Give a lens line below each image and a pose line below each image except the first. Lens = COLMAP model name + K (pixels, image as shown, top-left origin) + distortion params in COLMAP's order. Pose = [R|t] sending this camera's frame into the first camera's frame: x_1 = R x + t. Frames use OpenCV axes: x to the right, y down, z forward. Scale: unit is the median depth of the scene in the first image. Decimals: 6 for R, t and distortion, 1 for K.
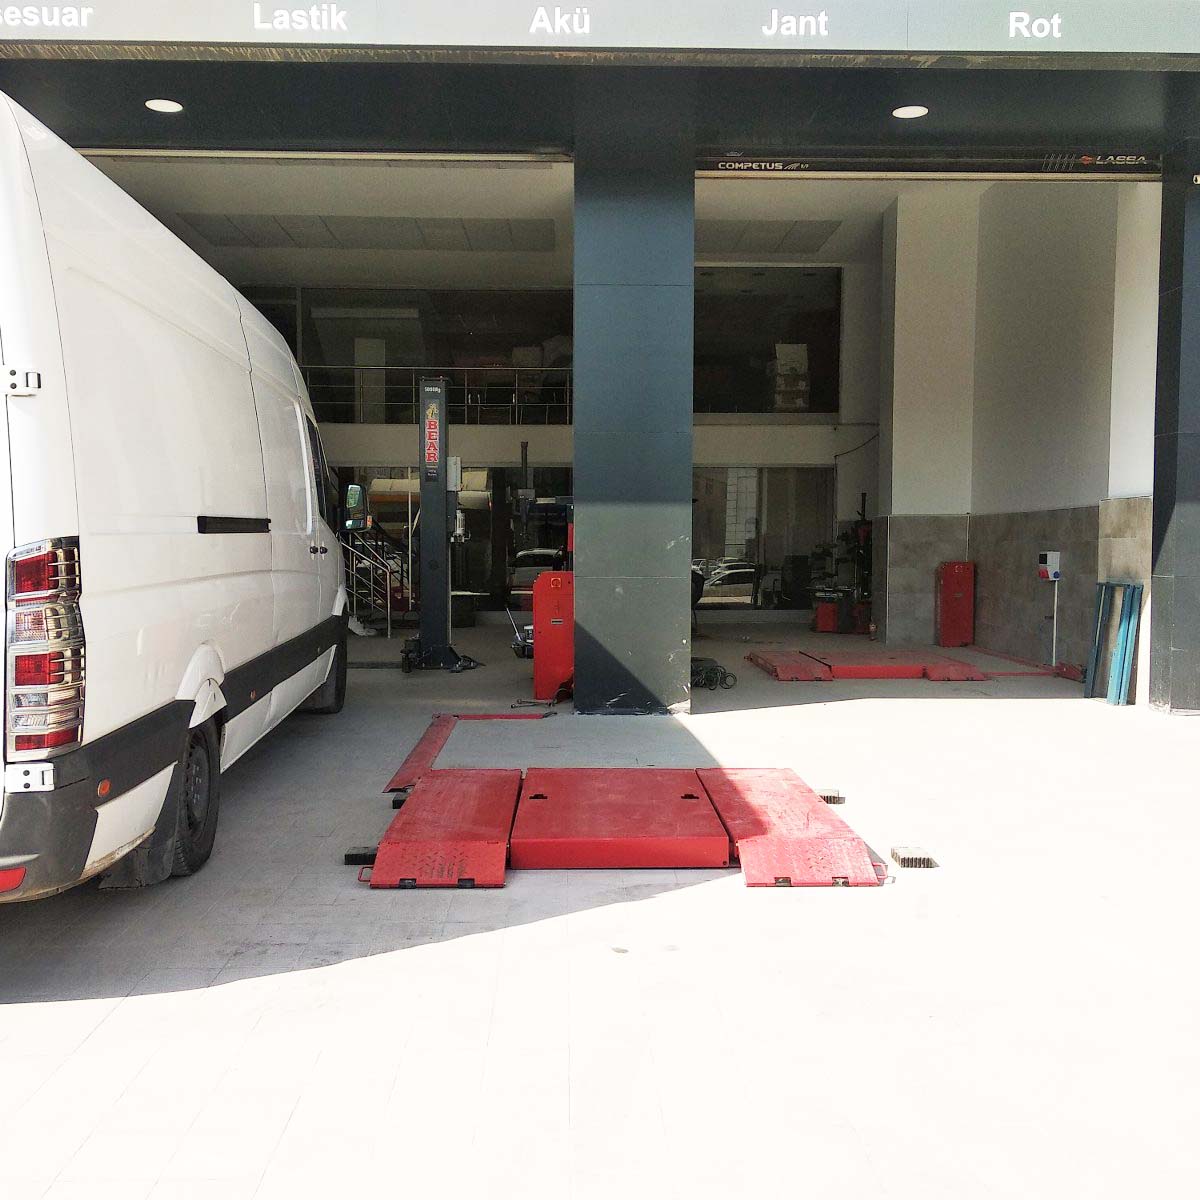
lens RADIAL K [[1236.5, 0, 596.4], [0, 1236.5, 613.2], [0, 0, 1]] dist [0.011084, -0.009690]
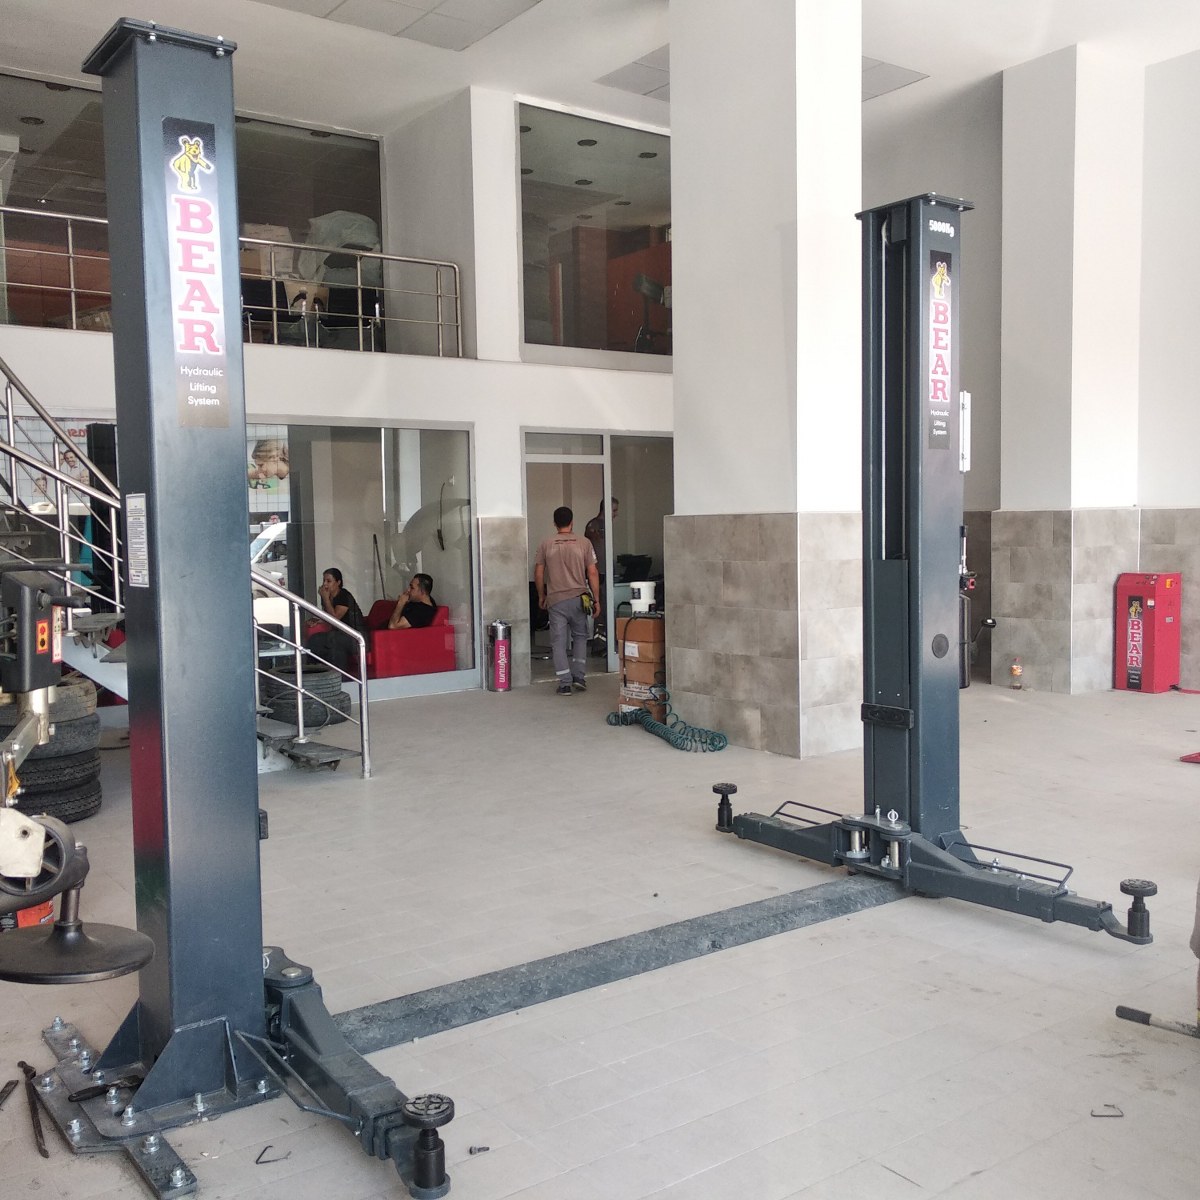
lens RADIAL K [[1236.5, 0, 596.4], [0, 1236.5, 613.2], [0, 0, 1]] dist [0.011084, -0.009690]
pose [[0.823654, -0.056272, 0.564293, -0.417216], [0.045829, 0.998415, 0.032671, -0.061417], [-0.565237, -0.001049, 0.824928, 0.635829]]
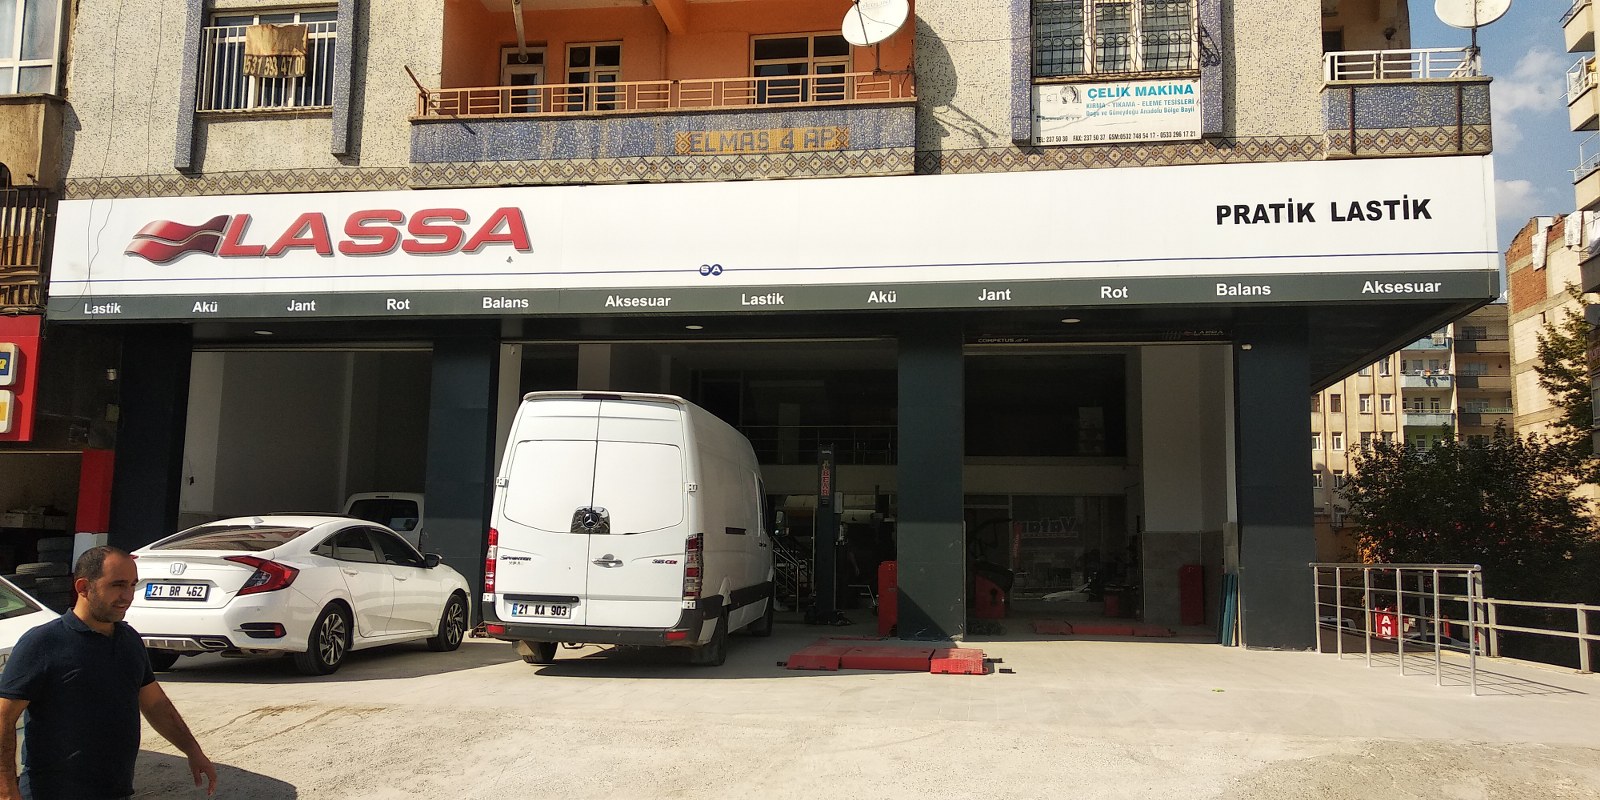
lens RADIAL K [[1298.1, 0, 800.6], [0, 1298.1, 430.6], [0, 0, 1]] dist [0.081912, -0.146109]
pose [[0.986024, -0.002585, -0.166584, 0.106756], [-0.023187, 0.988019, -0.152578, 0.049147], [0.164983, 0.154308, 0.974151, -0.609404]]
